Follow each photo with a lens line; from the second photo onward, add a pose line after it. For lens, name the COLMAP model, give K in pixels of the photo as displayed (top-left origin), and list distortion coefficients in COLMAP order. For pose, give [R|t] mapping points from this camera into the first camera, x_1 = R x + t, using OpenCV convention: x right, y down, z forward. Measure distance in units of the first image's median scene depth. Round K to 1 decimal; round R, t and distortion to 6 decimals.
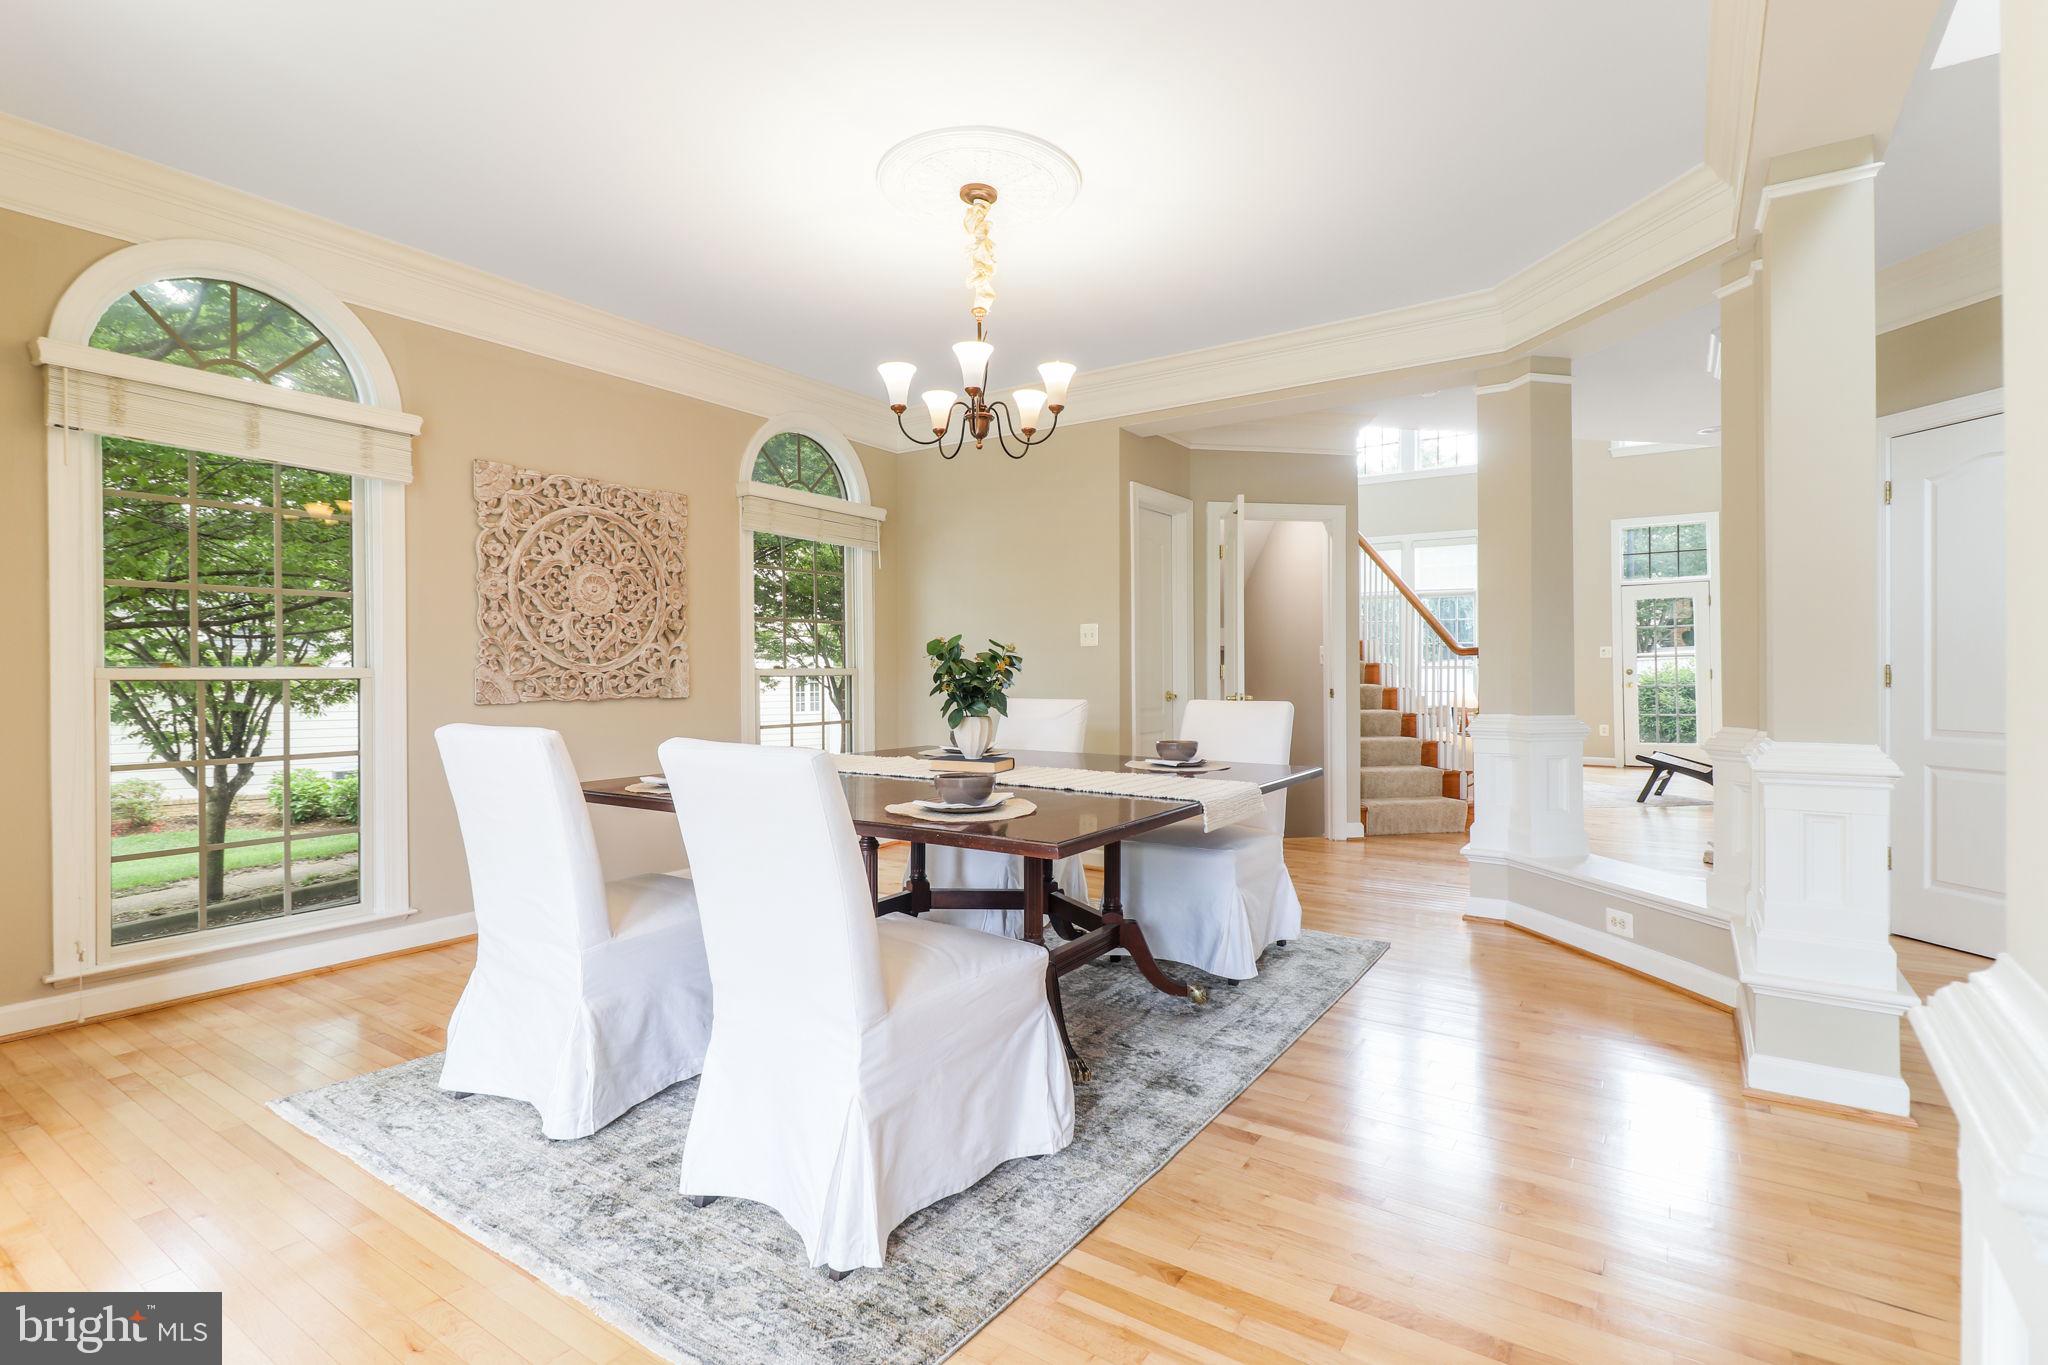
lens RADIAL K [[981.4, 0, 1041.4], [0, 981.4, 669.2], [0, 0, 1]] dist [0.012004, -0.002780]
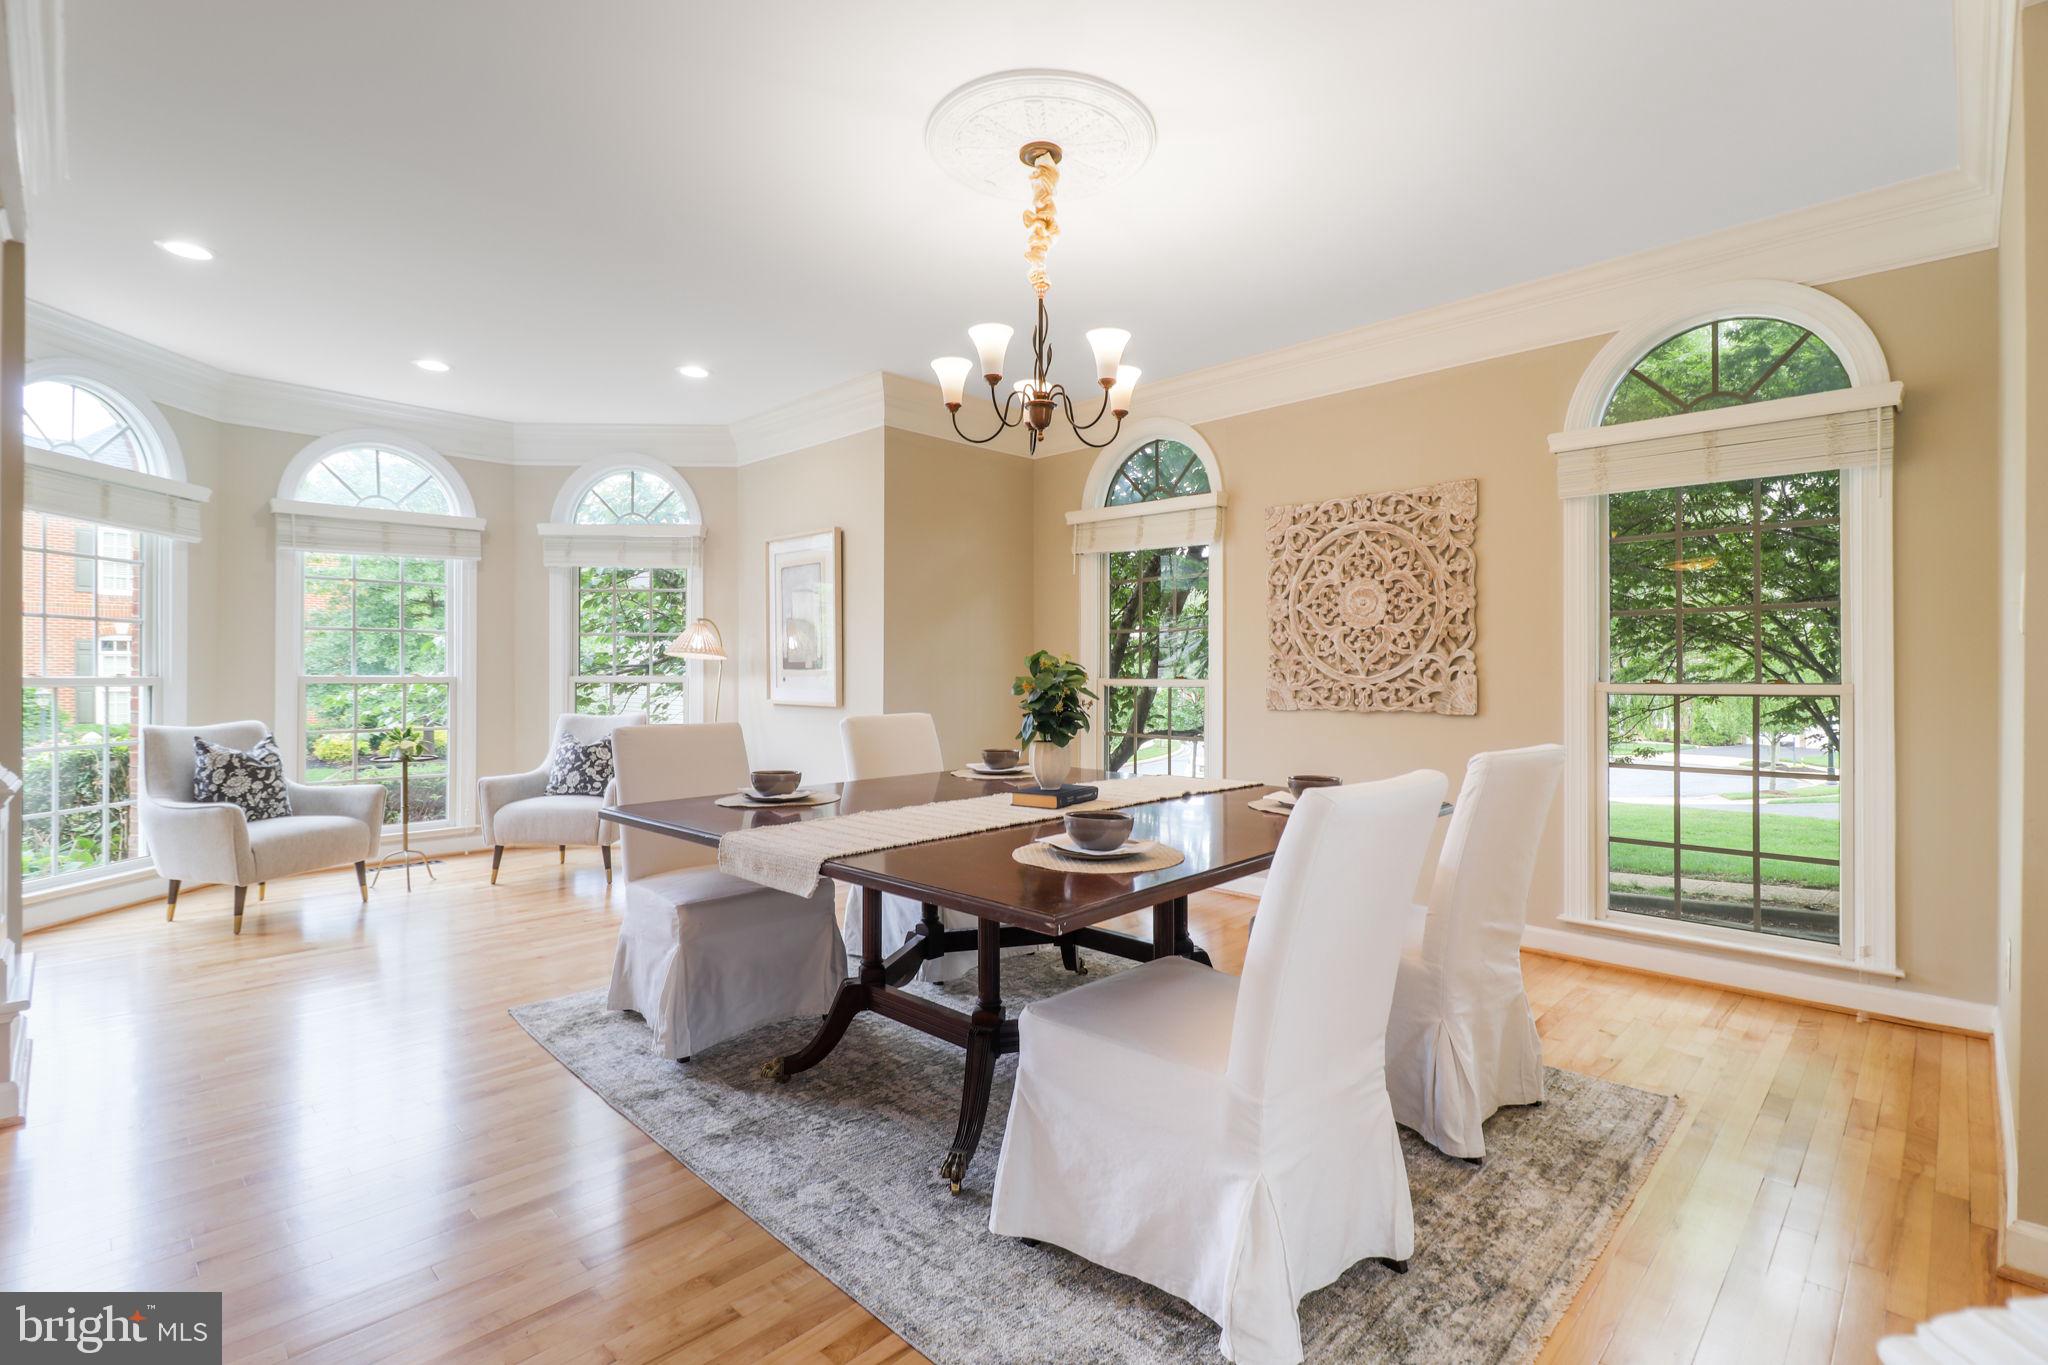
lens RADIAL K [[947.2, 0, 1040.5], [0, 947.2, 670.5], [0, 0, 1]] dist [0.003905, -0.002943]
pose [[-0.190857, -0.009052, -0.981576, 0.565417], [-0.006621, 0.999947, -0.007934, -0.001263], [0.981596, 0.004985, -0.190907, 0.856344]]
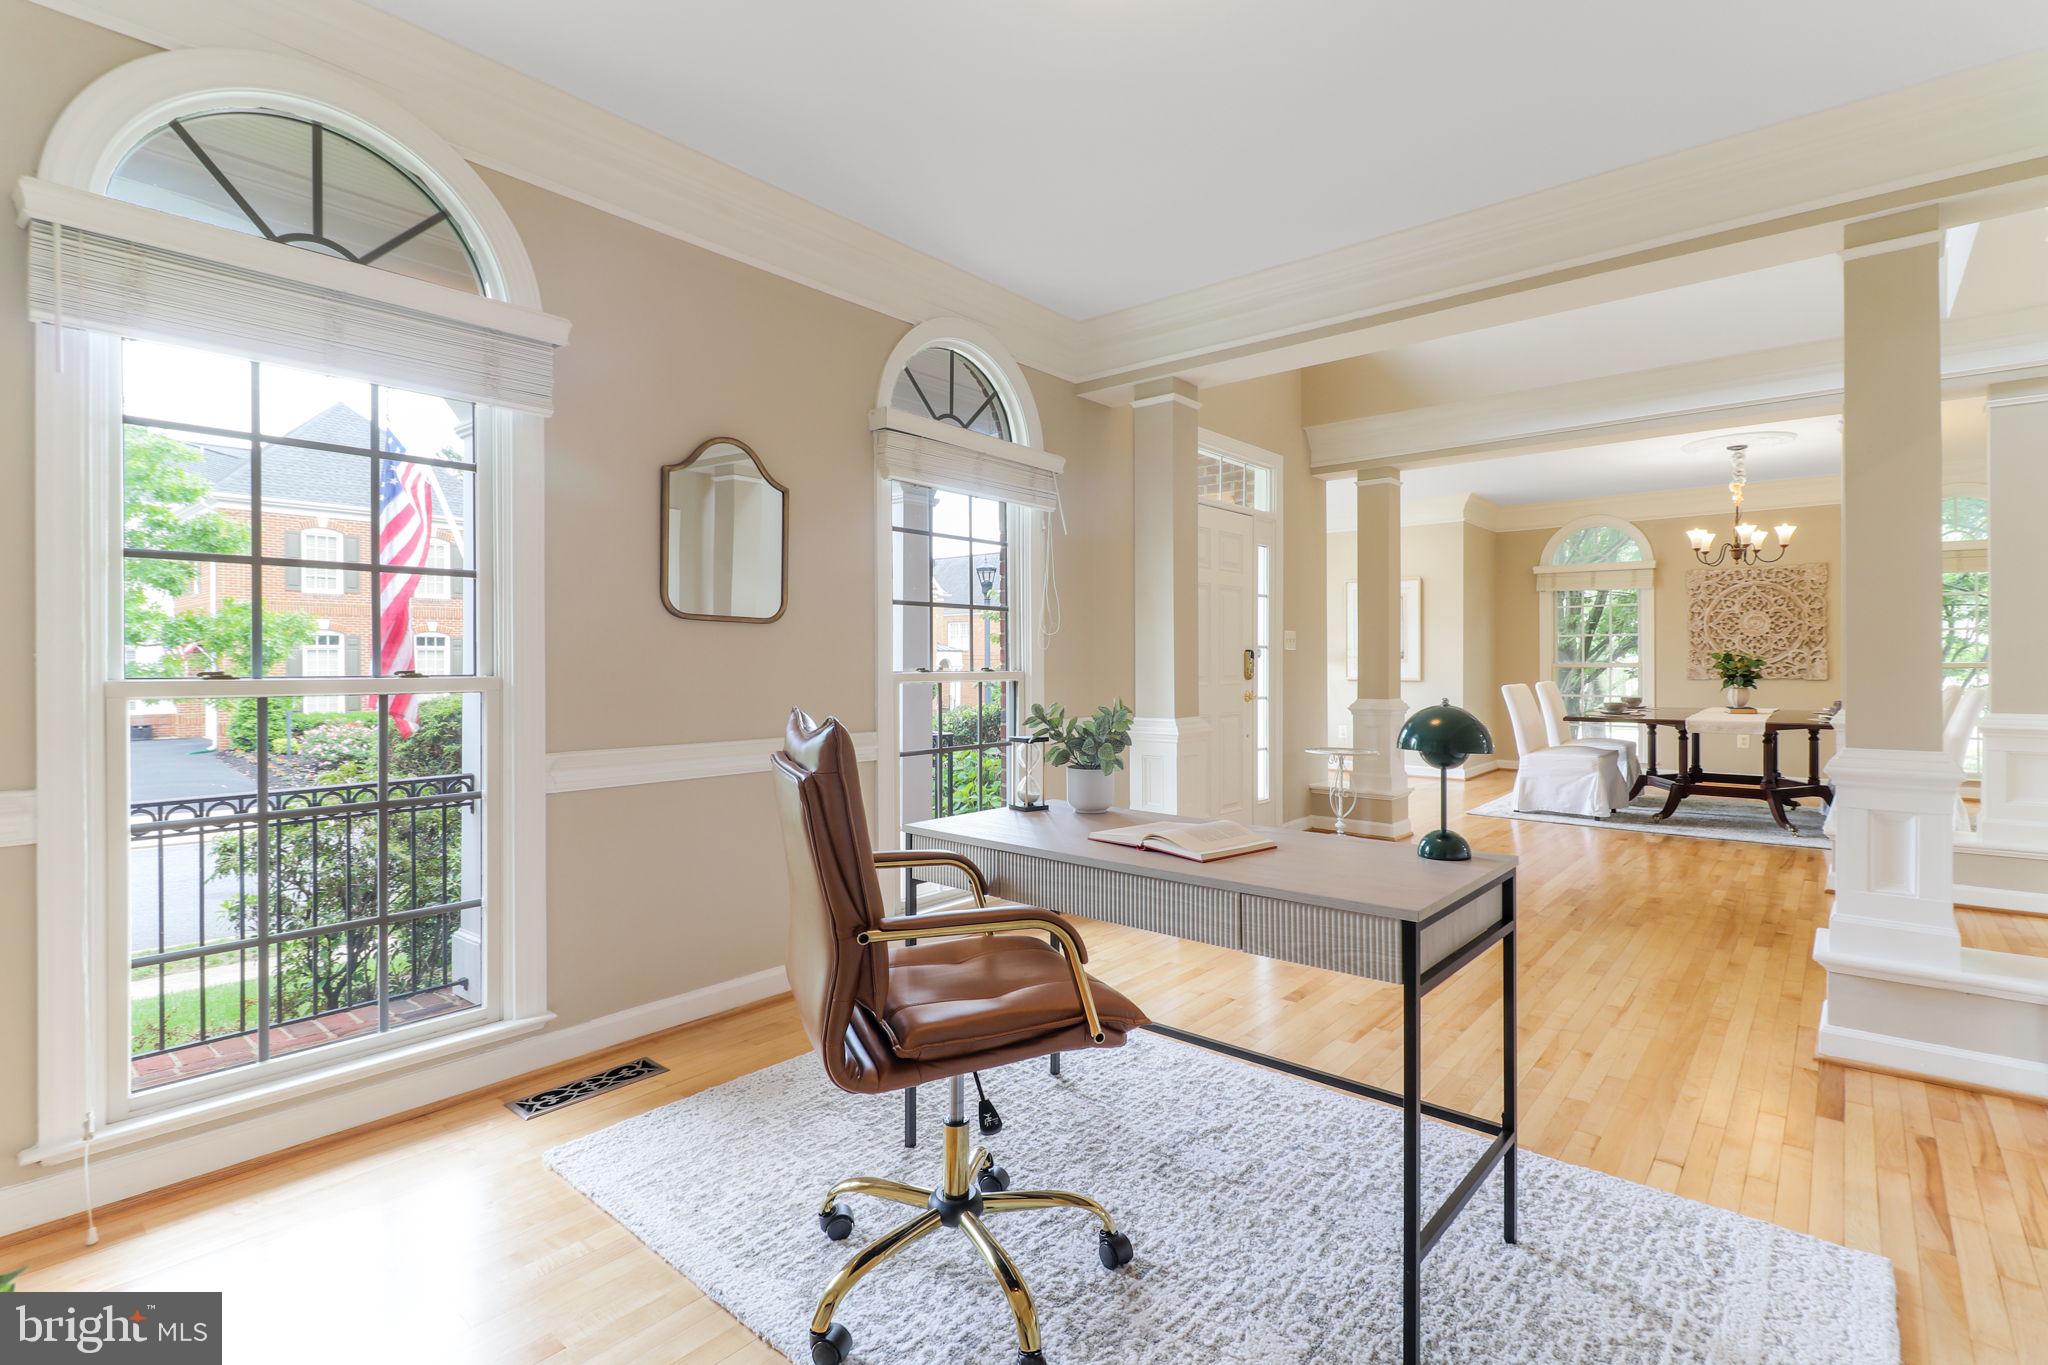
lens RADIAL K [[981.4, 0, 1042.0], [0, 981.4, 672.0], [0, 0, 1]] dist [0.012004, -0.002780]
pose [[-0.108398, 0.004748, -0.994096, 1.658173], [0.001765, 0.999988, 0.004584, 0.005469], [0.994106, -0.001258, -0.108405, -0.204887]]
